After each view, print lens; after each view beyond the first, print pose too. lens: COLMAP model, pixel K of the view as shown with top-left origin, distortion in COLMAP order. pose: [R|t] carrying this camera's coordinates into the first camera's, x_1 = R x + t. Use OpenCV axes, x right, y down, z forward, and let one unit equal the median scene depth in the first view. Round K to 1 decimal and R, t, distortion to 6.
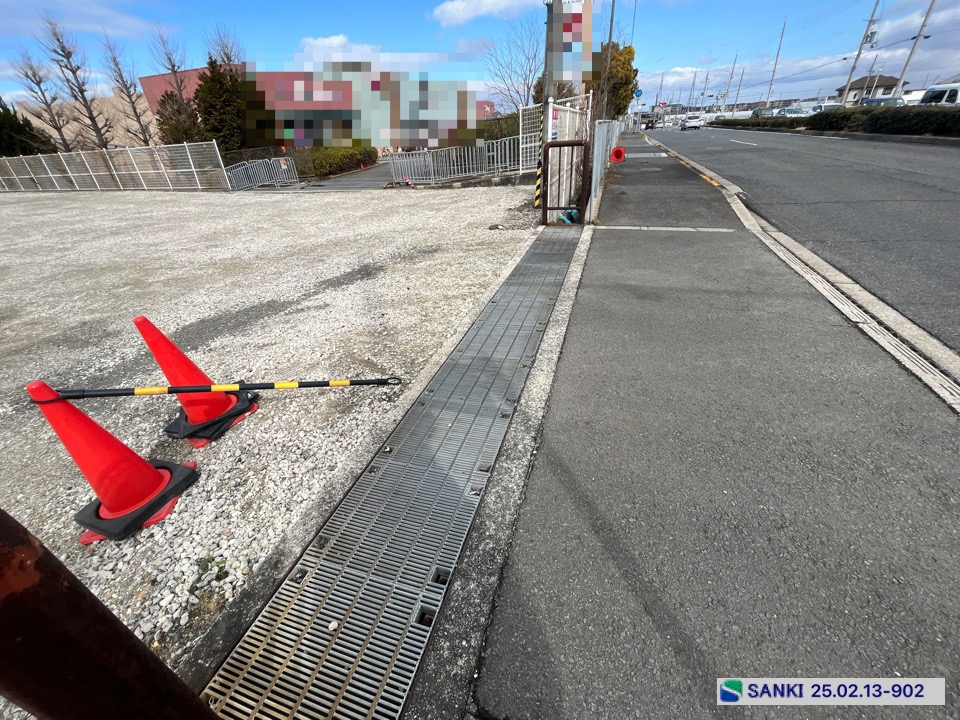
lens RADIAL K [[388.1, 0, 483.1], [0, 388.1, 360.4], [0, 0, 1]] dist [-0.003255, -0.000502]
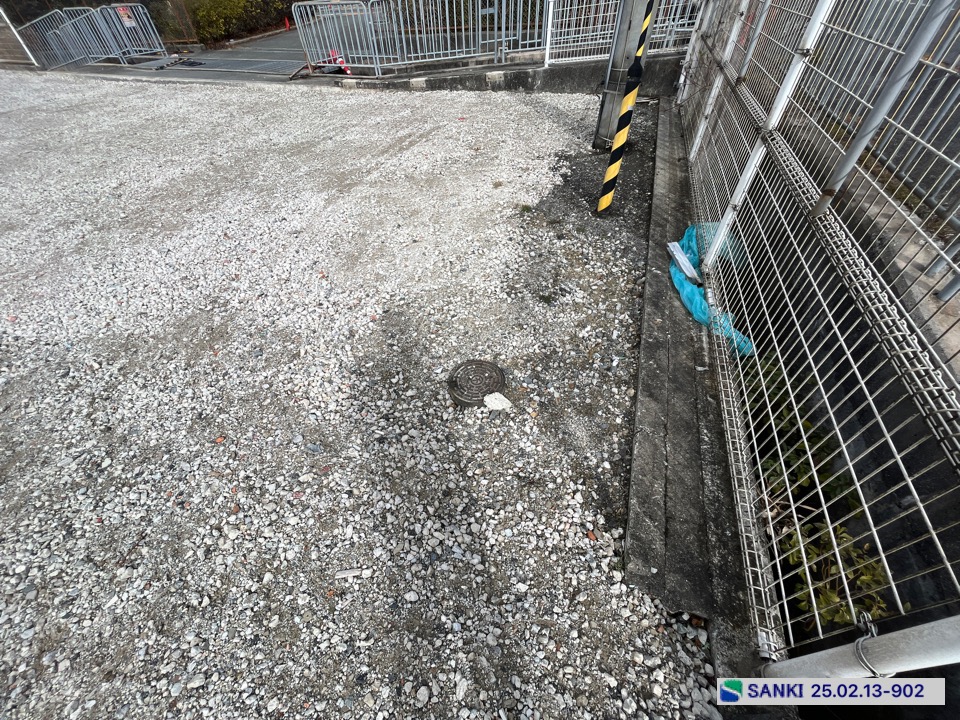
lens RADIAL K [[388.1, 0, 483.4], [0, 388.1, 363.0], [0, 0, 1]] dist [-0.003255, -0.000502]
pose [[0.999619, 0.023935, 0.013720, 0.013580], [-0.026666, 0.965749, 0.258103, -0.159296], [-0.007072, -0.258371, 0.966020, 0.286350]]
